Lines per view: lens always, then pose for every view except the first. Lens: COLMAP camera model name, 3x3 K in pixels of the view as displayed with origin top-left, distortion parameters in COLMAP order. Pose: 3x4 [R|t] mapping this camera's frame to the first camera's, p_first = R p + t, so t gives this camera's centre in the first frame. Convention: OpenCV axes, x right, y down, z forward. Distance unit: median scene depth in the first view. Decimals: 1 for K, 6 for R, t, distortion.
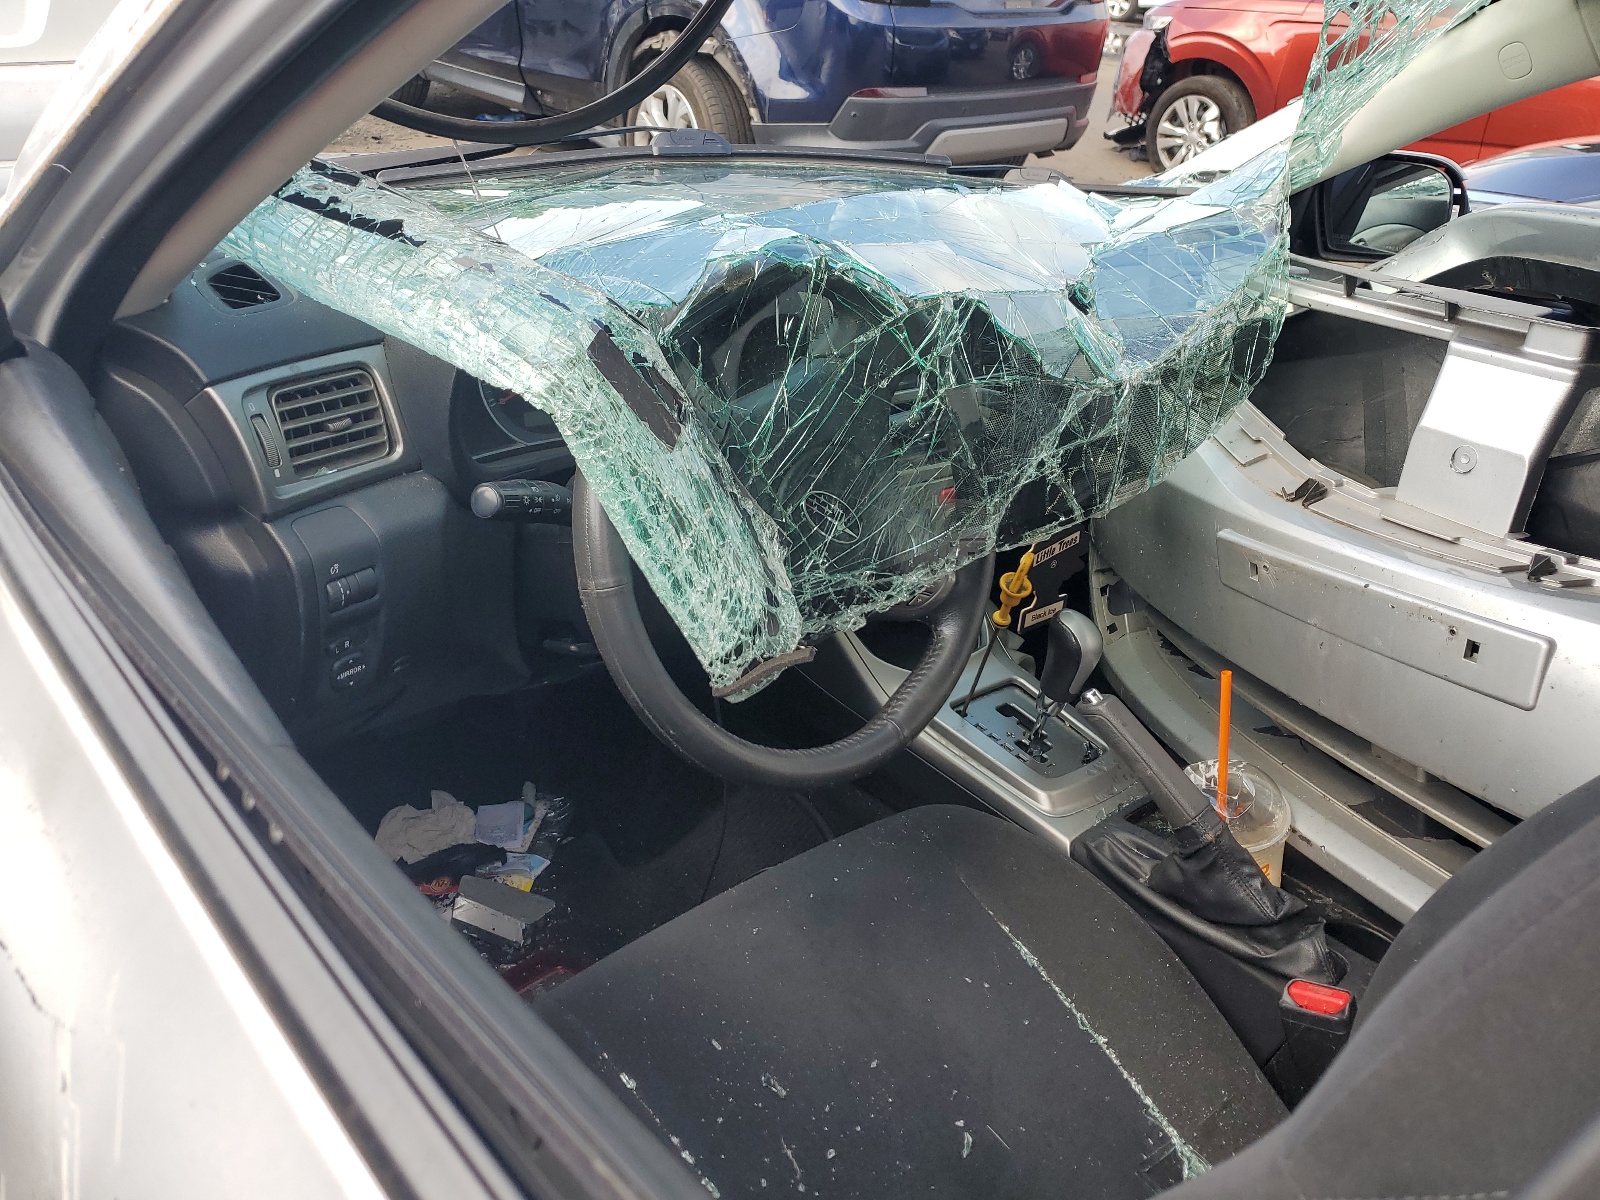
lens RADIAL K [[1217.0, 0, 800.5], [0, 1217.0, 601.0], [0, 0, 1]] dist [-0.009187, -0.001285]
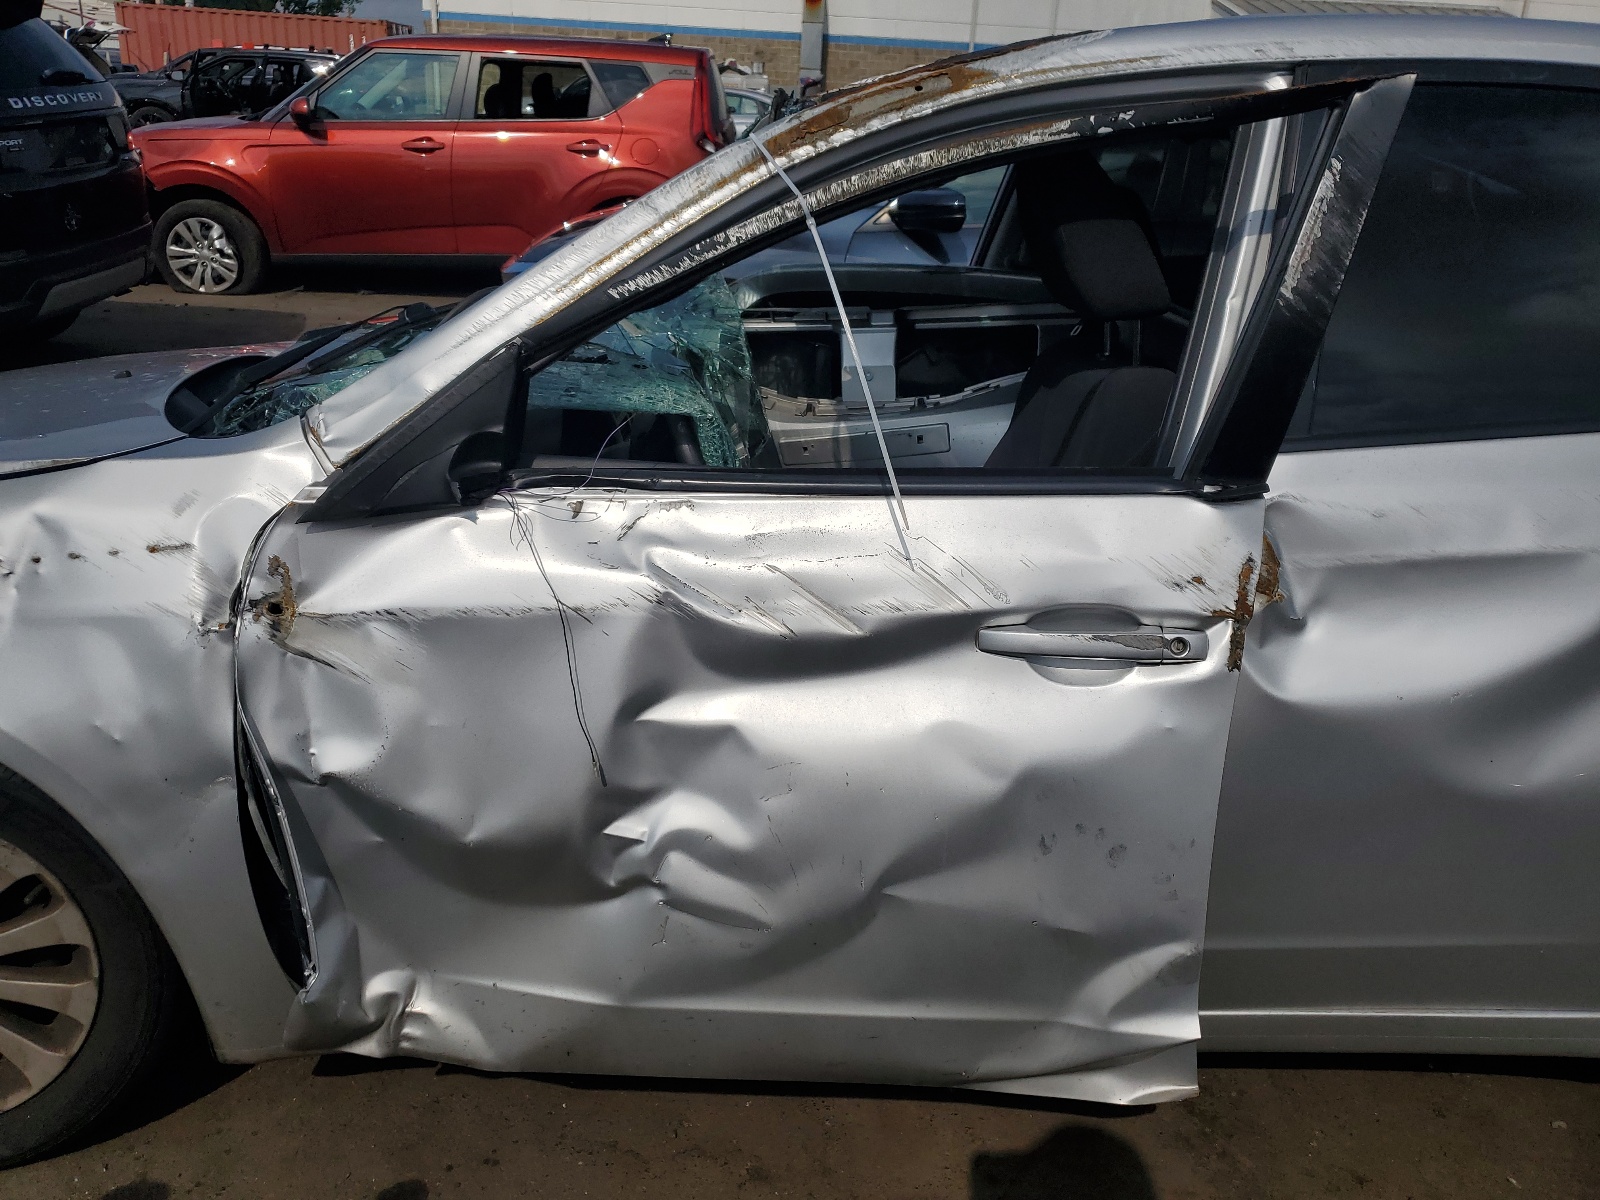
lens RADIAL K [[1217.0, 0, 799.9], [0, 1217.0, 599.4], [0, 0, 1]] dist [-0.009187, -0.001285]
pose [[0.653300, -0.337270, 0.677826, -0.168590], [0.380840, 0.920172, 0.090796, 0.002637], [-0.654339, 0.198826, 0.729595, -0.071290]]
